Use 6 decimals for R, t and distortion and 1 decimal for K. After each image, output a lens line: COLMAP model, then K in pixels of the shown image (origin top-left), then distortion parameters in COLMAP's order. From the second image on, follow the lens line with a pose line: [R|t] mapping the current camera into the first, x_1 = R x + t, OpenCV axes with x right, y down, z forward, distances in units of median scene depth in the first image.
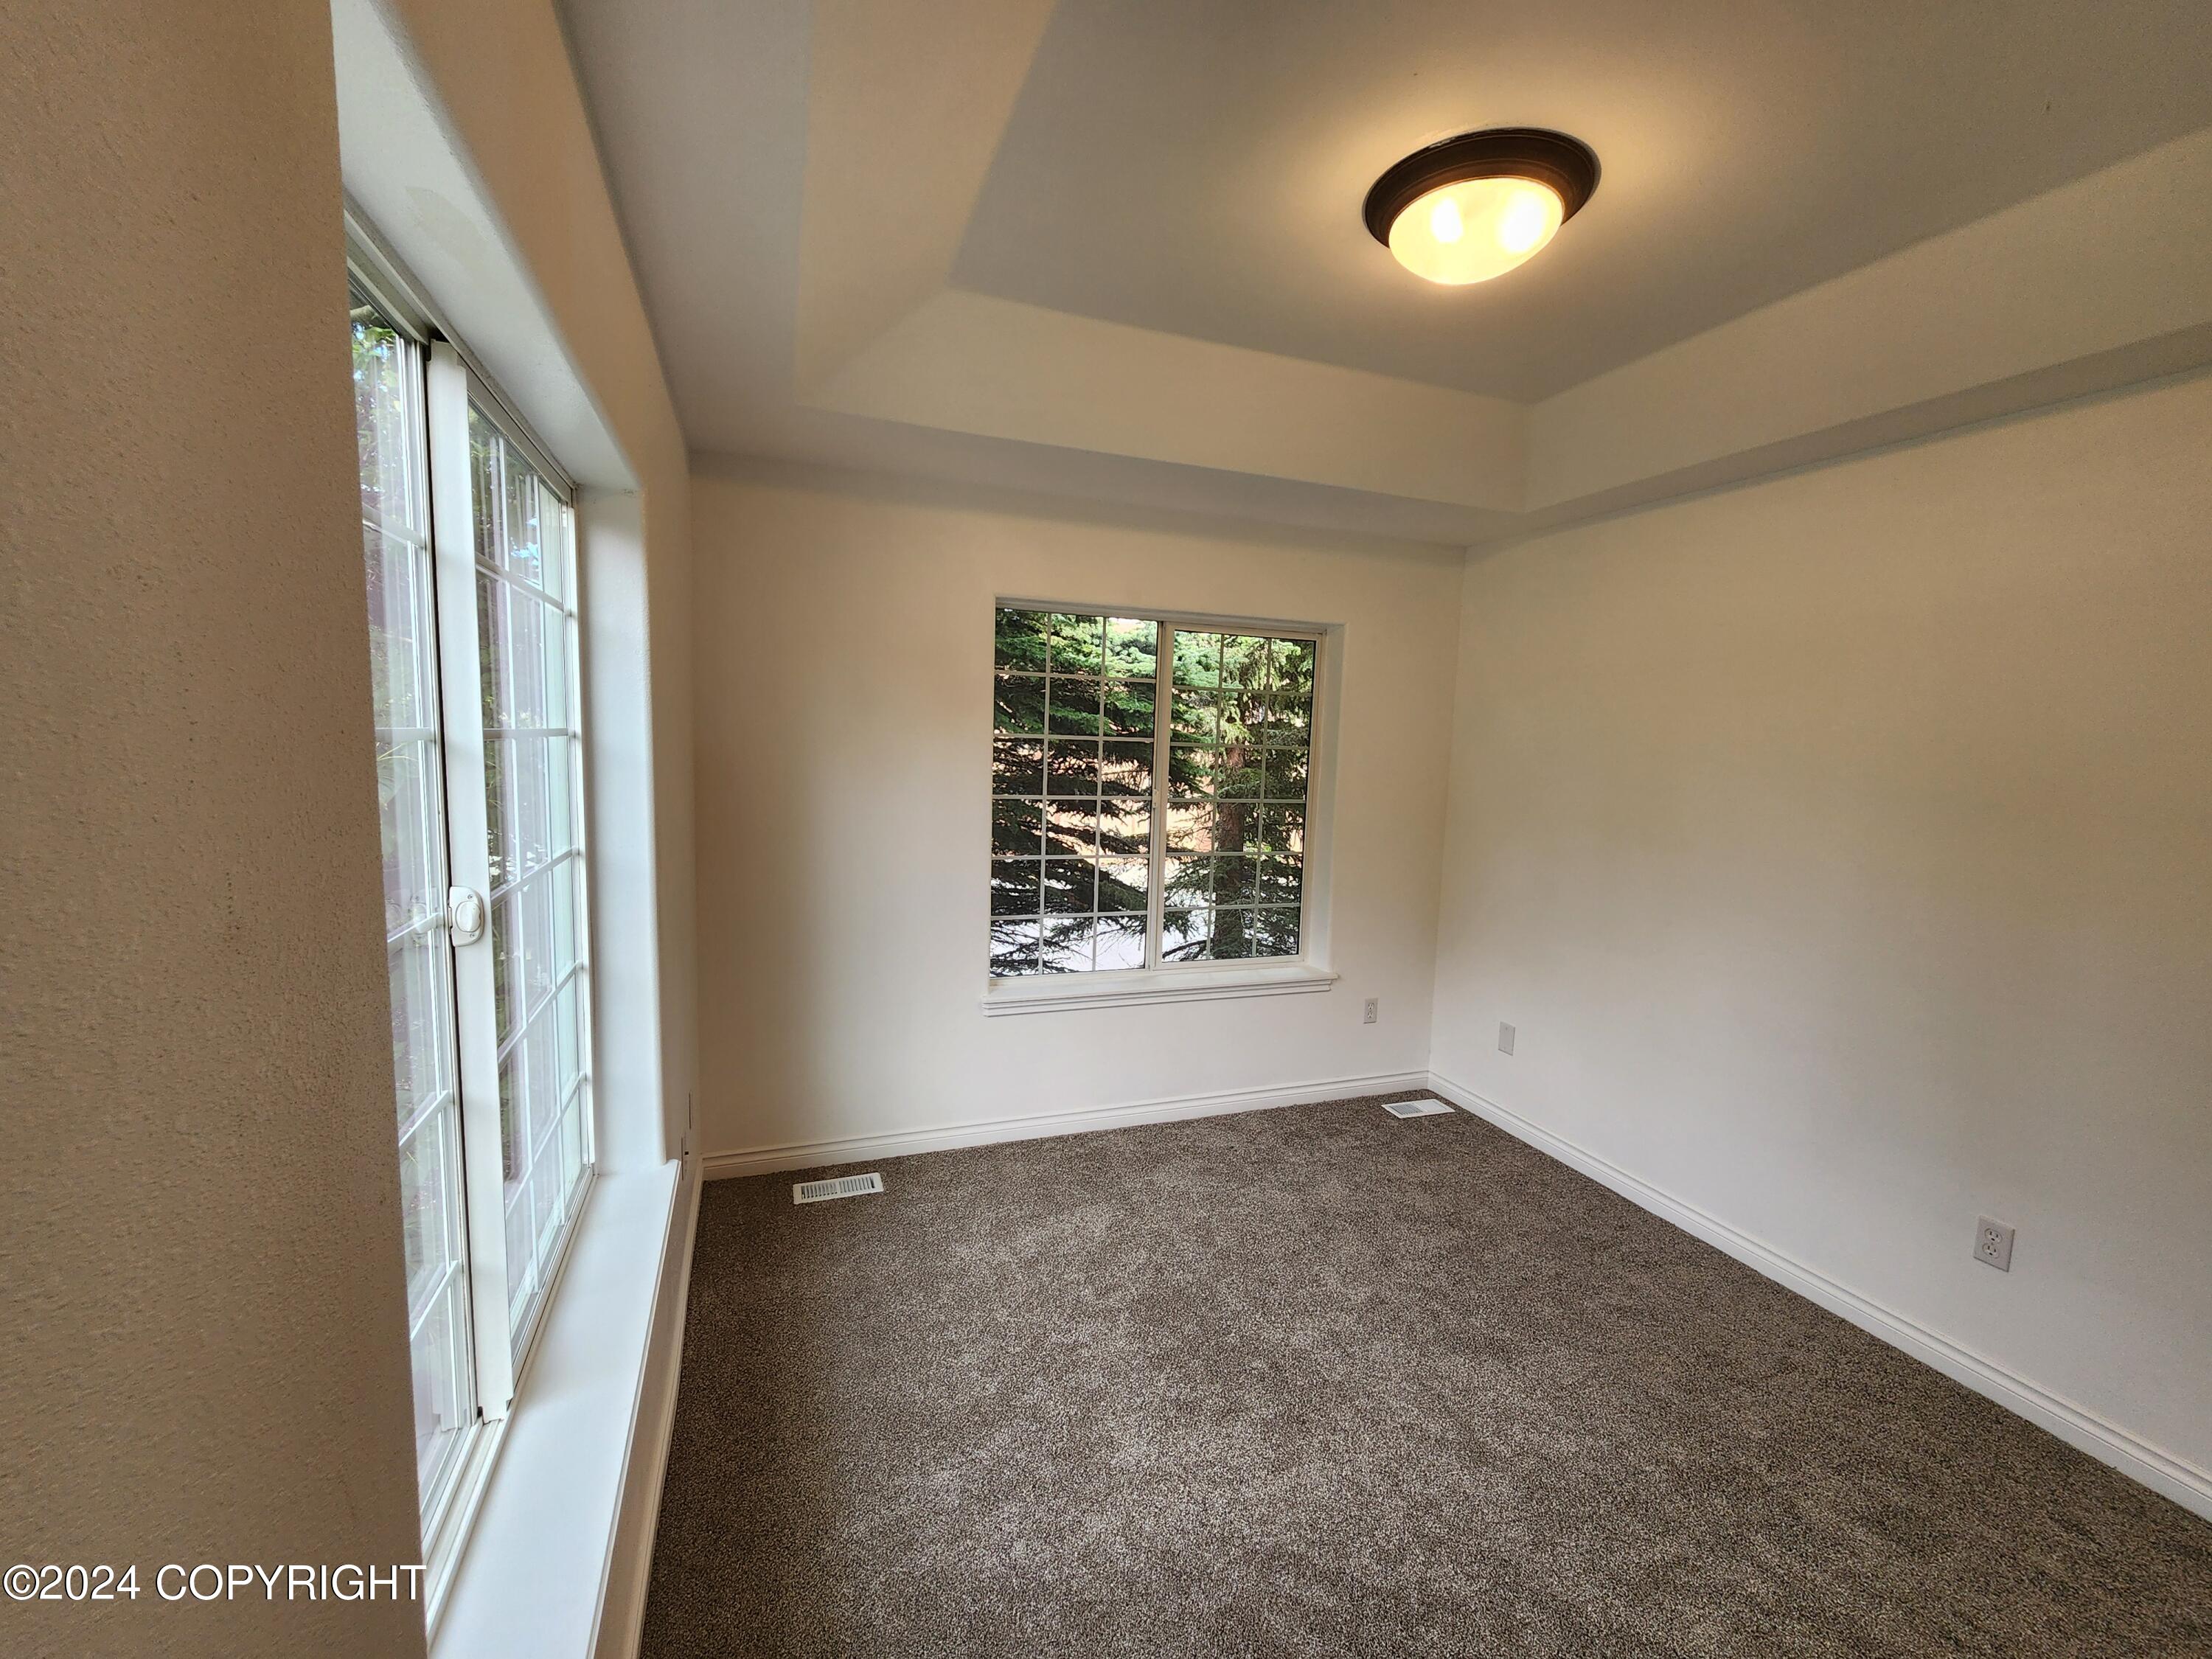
lens RADIAL K [[921.4, 0, 1106.2], [0, 921.4, 842.6], [0, 0, 1]] dist [-0.002433, 0.002379]
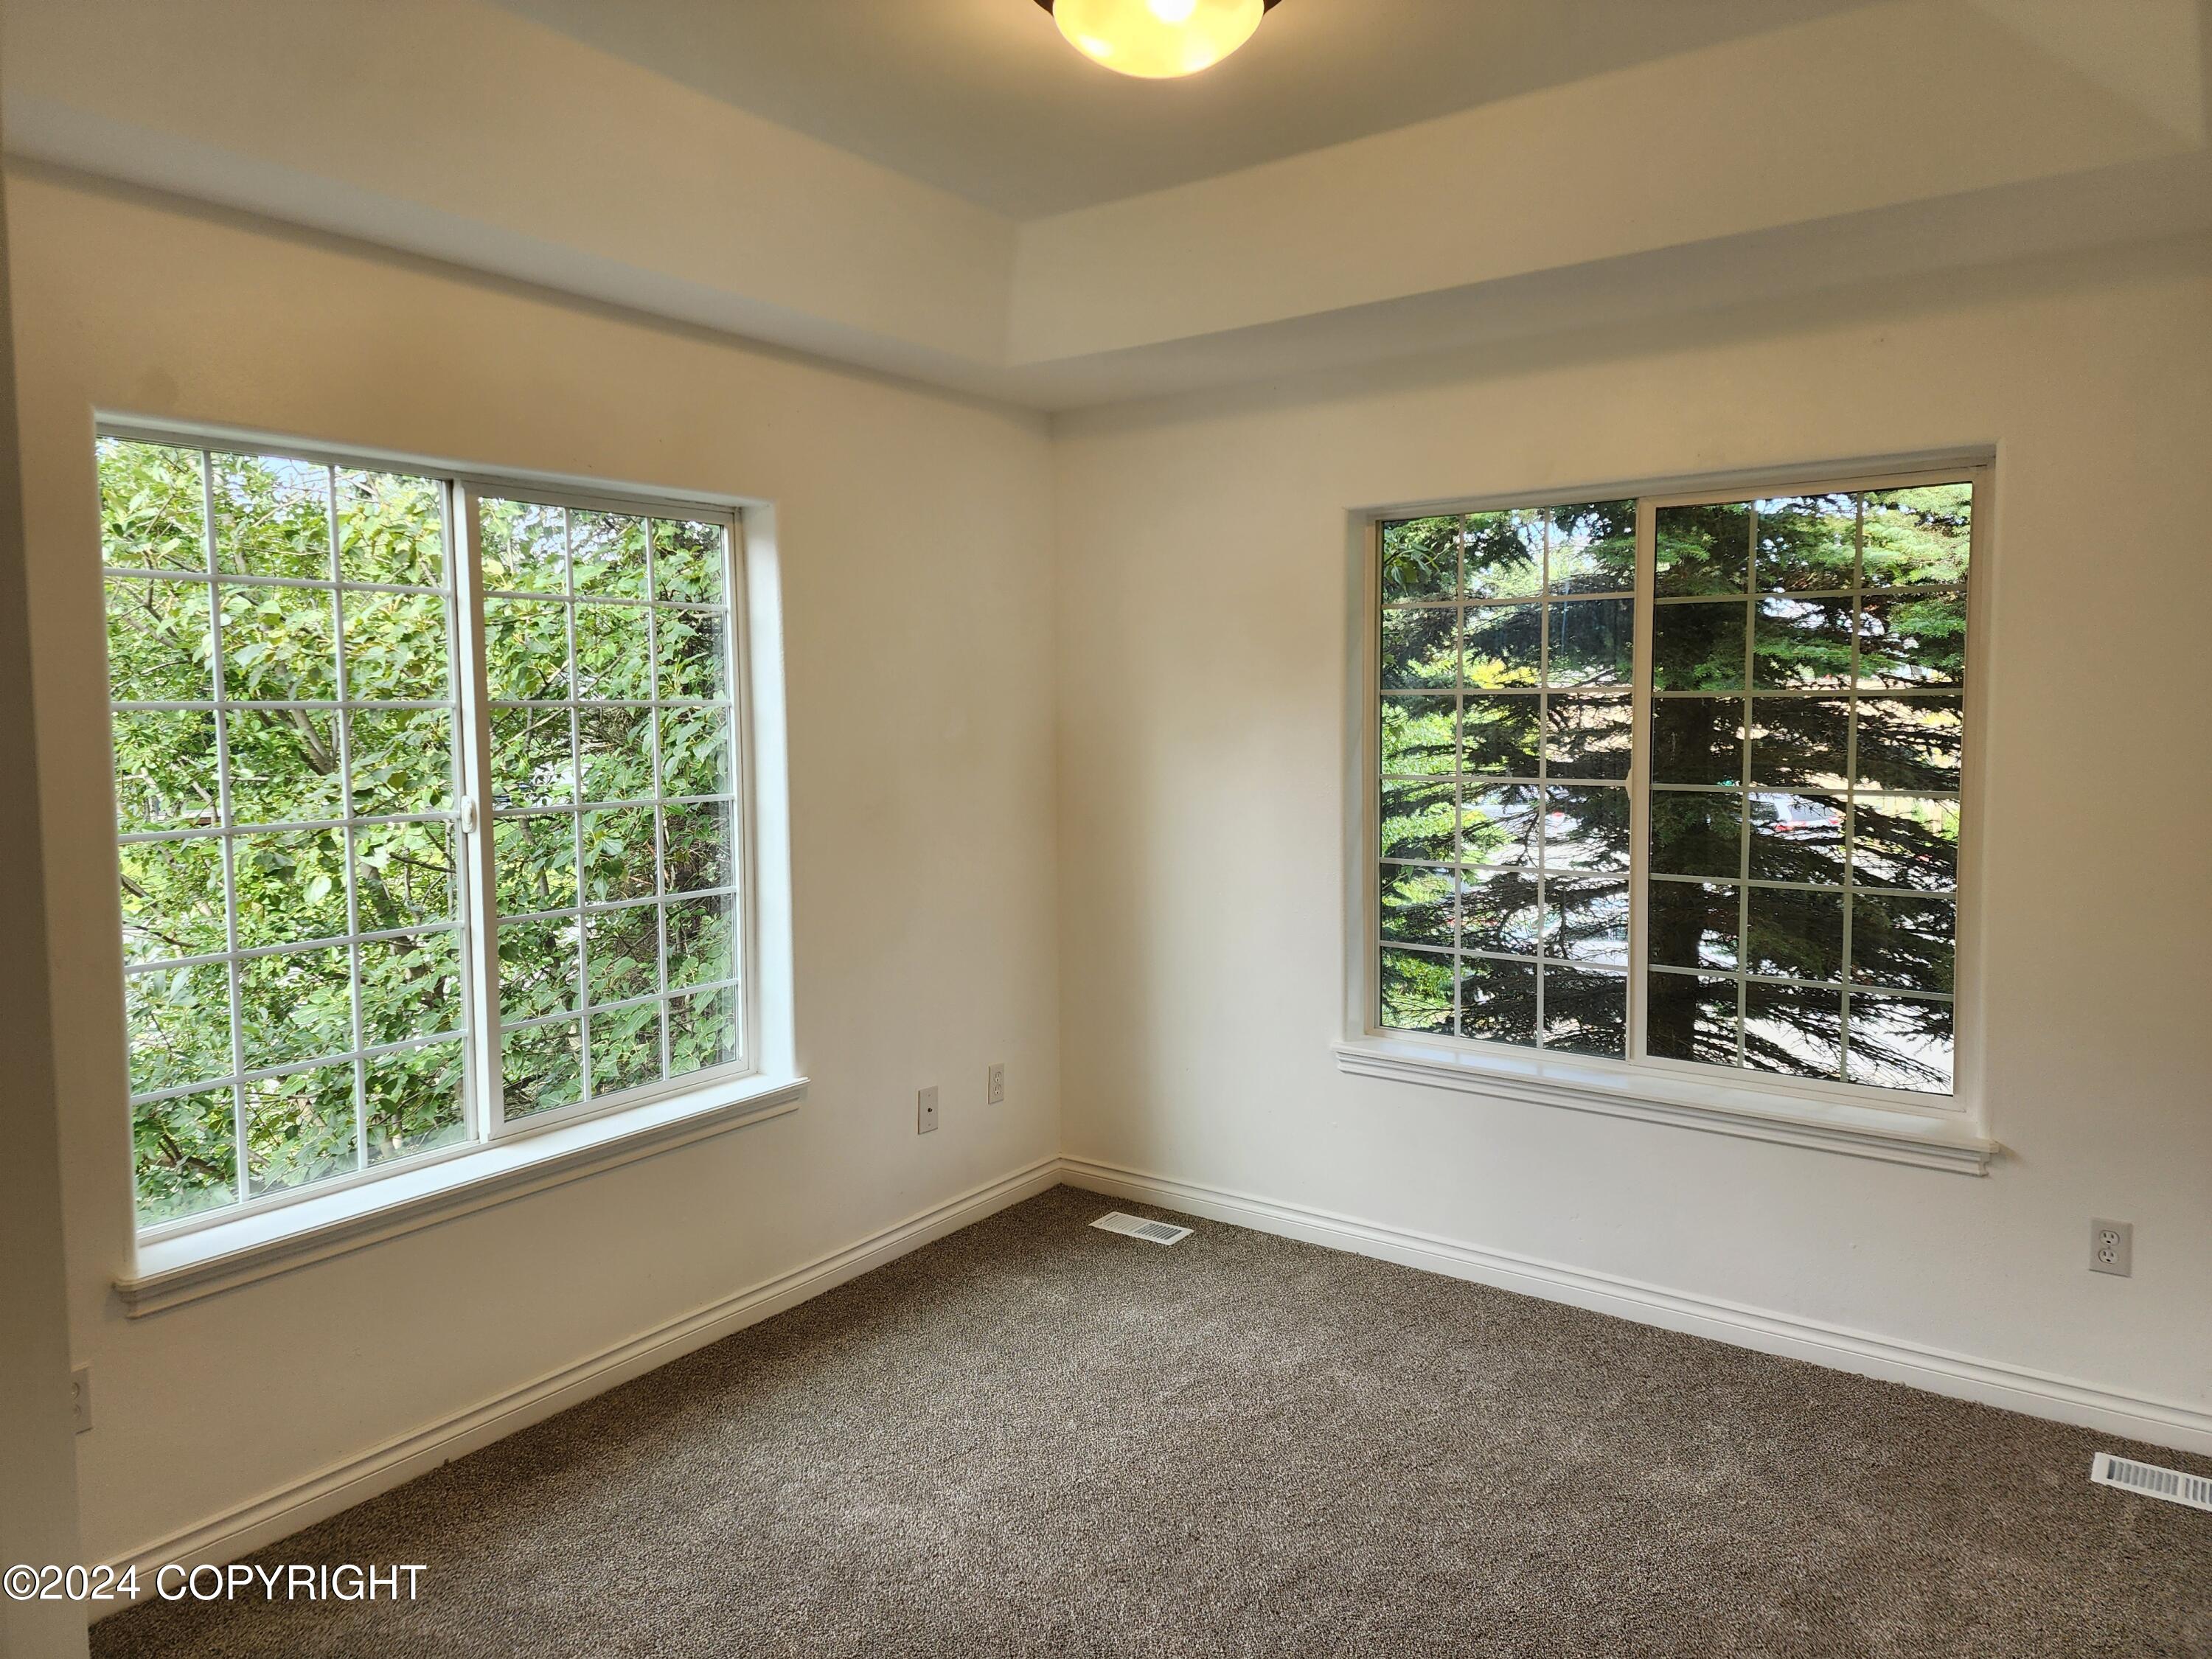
lens RADIAL K [[1535.4, 0, 1111.6], [0, 1535.4, 809.8], [0, 0, 1]] dist [0.076400, -0.070004]
pose [[0.543055, 0.024563, -0.839338, 0.855000], [-0.072034, 0.997250, -0.017422, 0.014733], [0.836602, 0.069922, 0.543331, 0.168312]]
